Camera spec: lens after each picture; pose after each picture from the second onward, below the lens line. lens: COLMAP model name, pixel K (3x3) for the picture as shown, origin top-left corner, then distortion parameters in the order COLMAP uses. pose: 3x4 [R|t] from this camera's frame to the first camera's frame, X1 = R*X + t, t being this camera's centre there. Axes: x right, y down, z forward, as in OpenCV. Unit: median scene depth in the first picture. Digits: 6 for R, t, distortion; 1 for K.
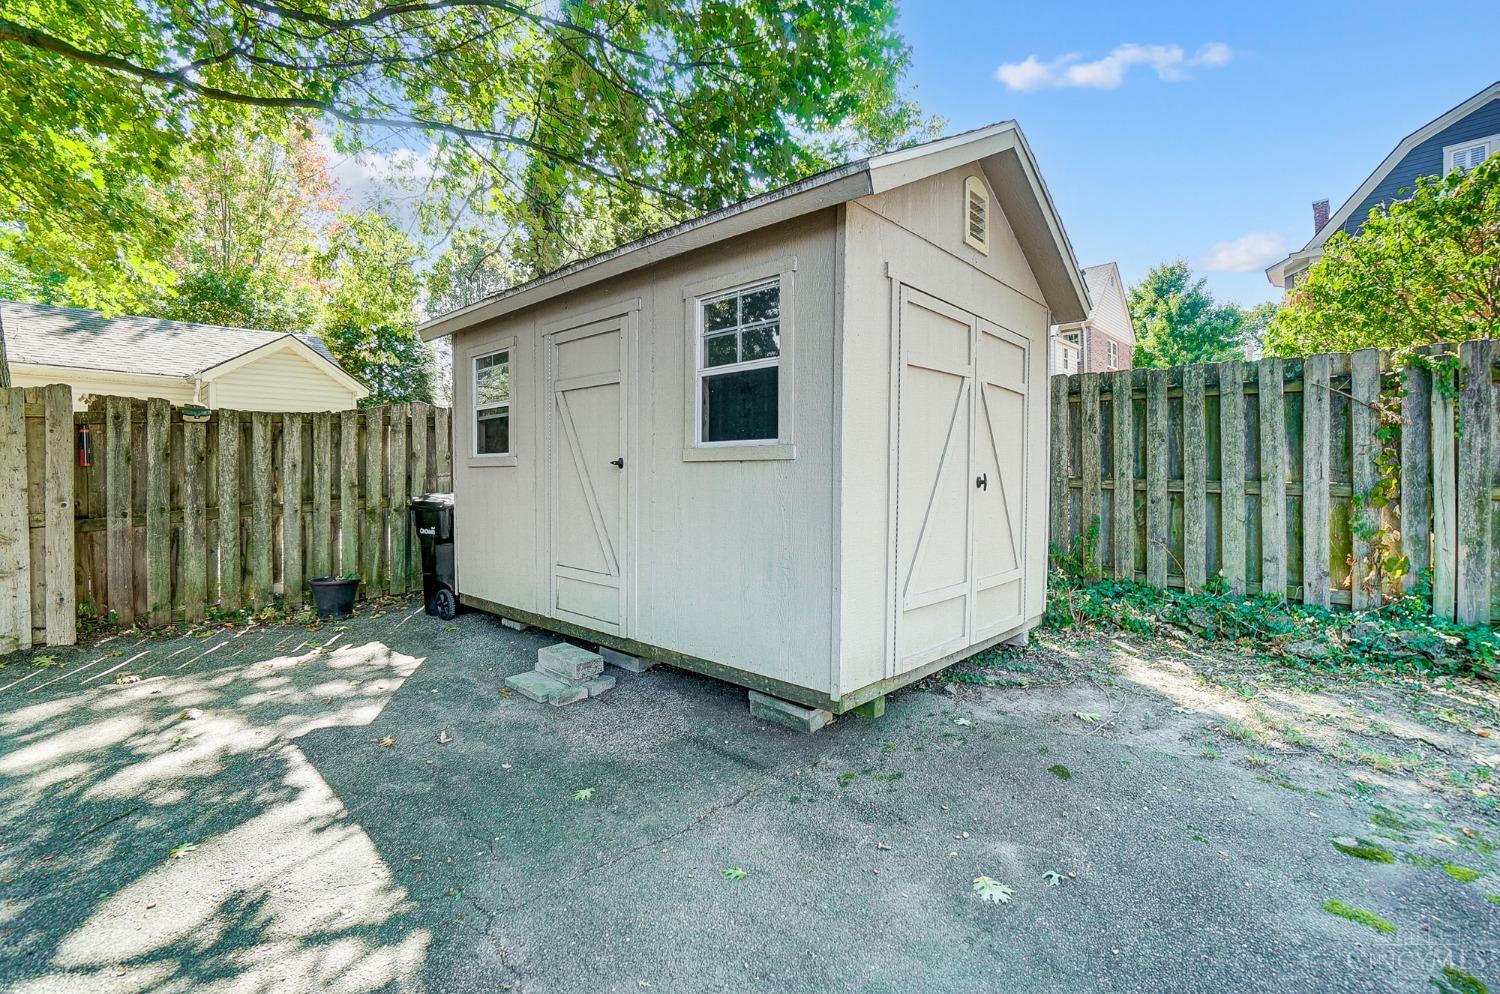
lens RADIAL K [[672.4, 0, 741.0], [0, 672.4, 491.6], [0, 0, 1]] dist [-0.059642, 0.019977]
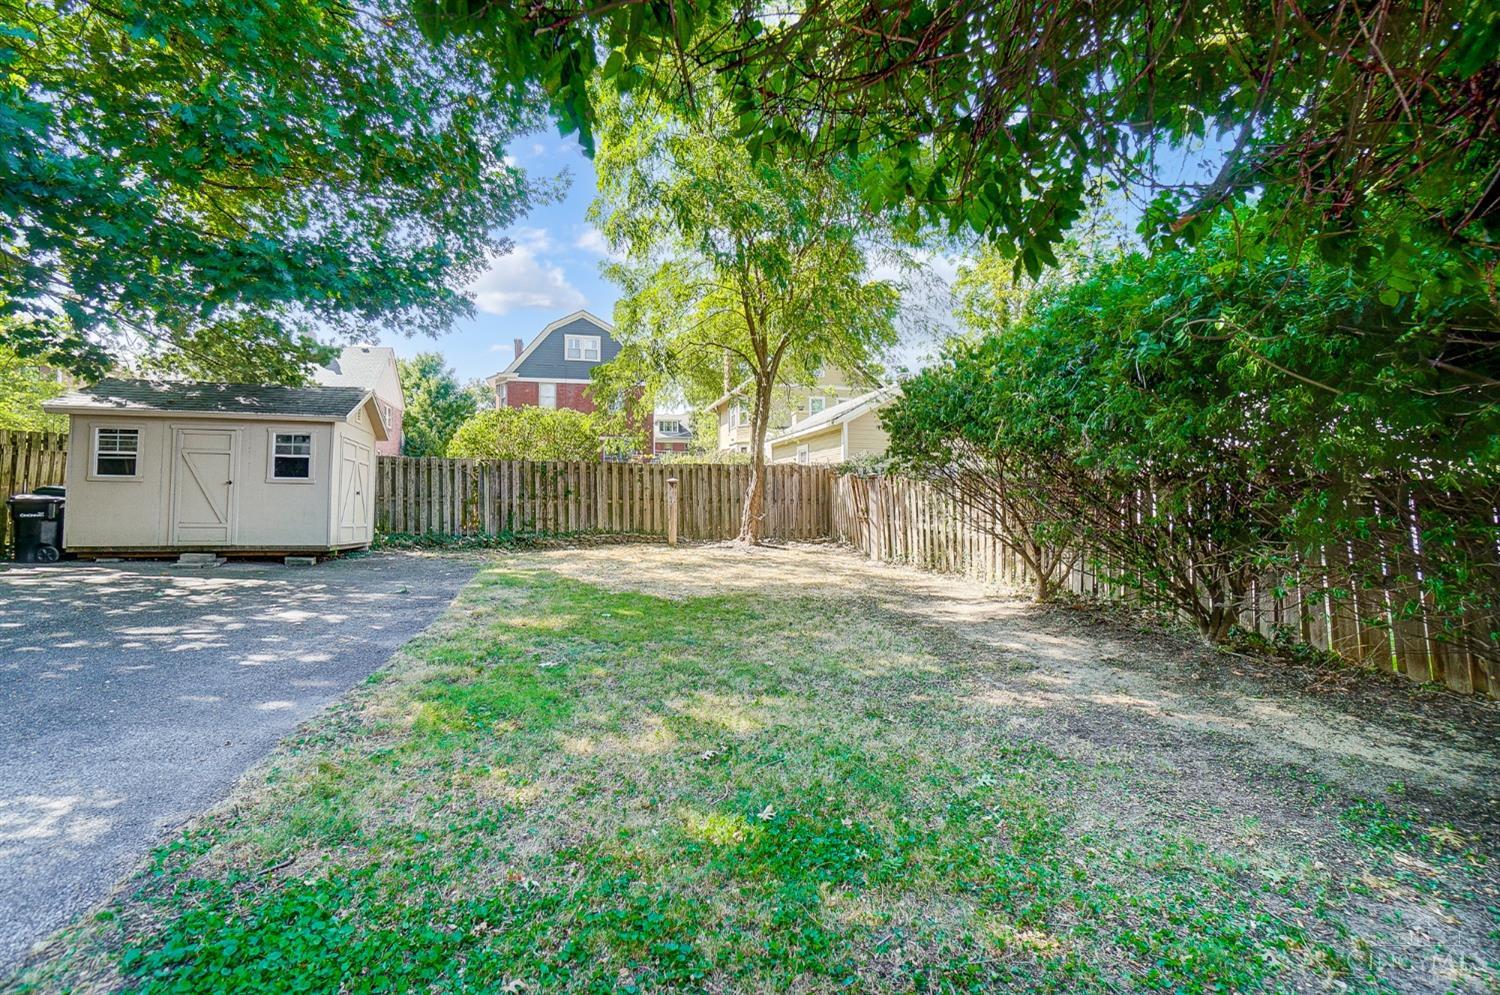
lens RADIAL K [[672.4, 0, 741.0], [0, 672.4, 492.1], [0, 0, 1]] dist [-0.059642, 0.019977]
pose [[0.531495, 0.033512, 0.846398, -1.208658], [0.018281, 0.998531, -0.051015, 0.158181], [-0.846864, 0.042588, 0.530101, -2.014999]]
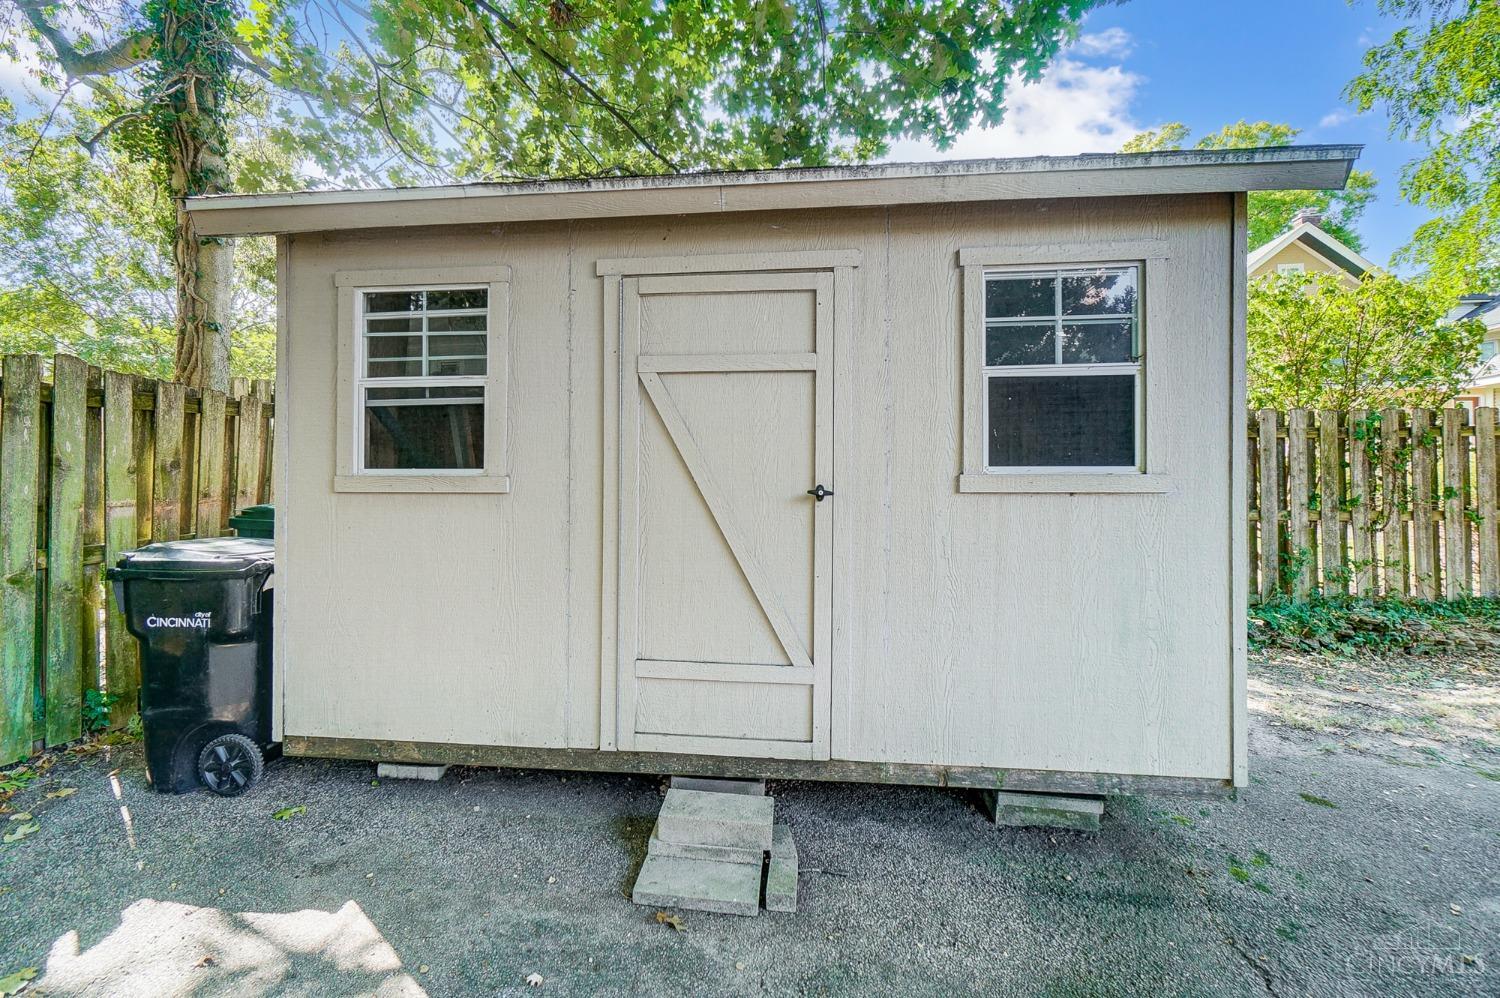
lens RADIAL K [[648.8, 0, 745.8], [0, 648.8, 491.0], [0, 0, 1]] dist [-0.002184, -0.000876]
pose [[0.801420, 0.005889, 0.598074, -0.551078], [0.011757, 0.999603, -0.025598, -0.025687], [-0.597987, 0.027546, 0.801032, 0.475854]]
